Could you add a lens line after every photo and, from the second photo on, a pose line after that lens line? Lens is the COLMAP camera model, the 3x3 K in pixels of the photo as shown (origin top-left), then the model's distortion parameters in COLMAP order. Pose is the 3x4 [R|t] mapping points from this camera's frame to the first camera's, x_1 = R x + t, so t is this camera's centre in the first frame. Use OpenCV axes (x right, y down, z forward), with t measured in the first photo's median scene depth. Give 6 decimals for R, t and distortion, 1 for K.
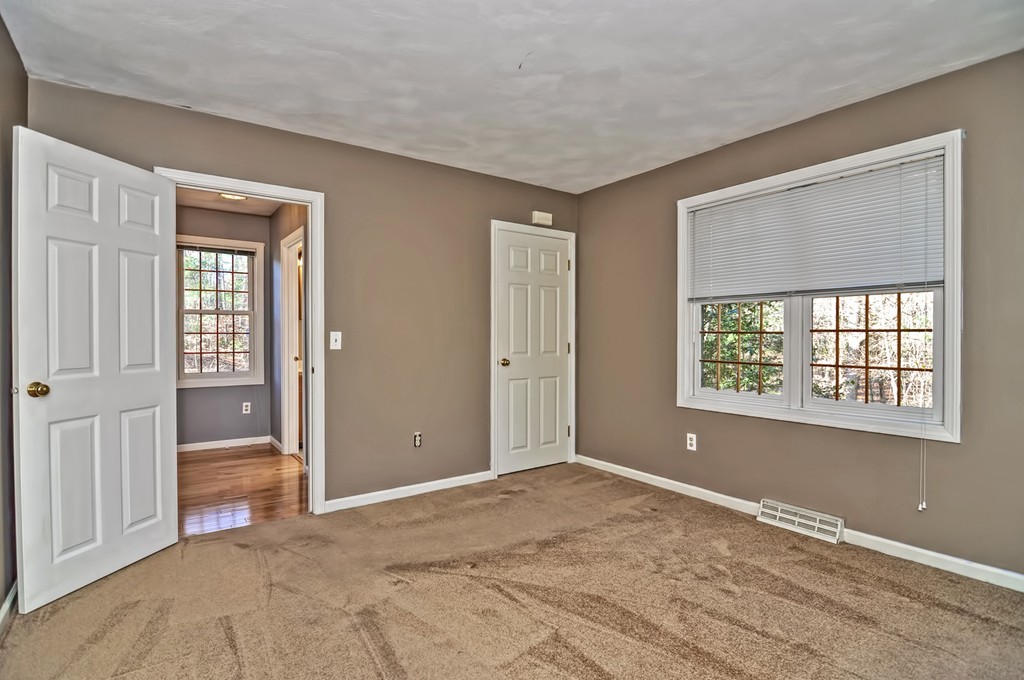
lens RADIAL K [[494.4, 0, 506.8], [0, 494.4, 338.3], [0, 0, 1]] dist [-0.023365, -0.001131]
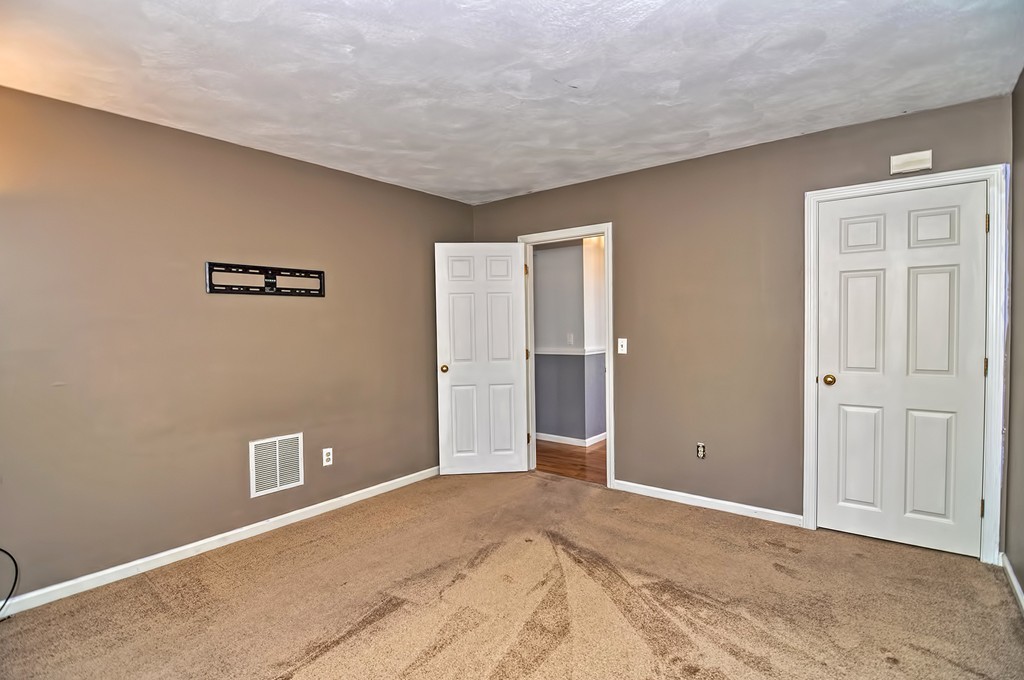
lens RADIAL K [[494.4, 0, 507.9], [0, 494.4, 340.8], [0, 0, 1]] dist [-0.023365, -0.001131]
pose [[0.278921, 0.020869, -0.960087, 0.698504], [0.007248, 0.999690, 0.023835, -0.037767], [0.960287, -0.013607, 0.278683, 0.414171]]
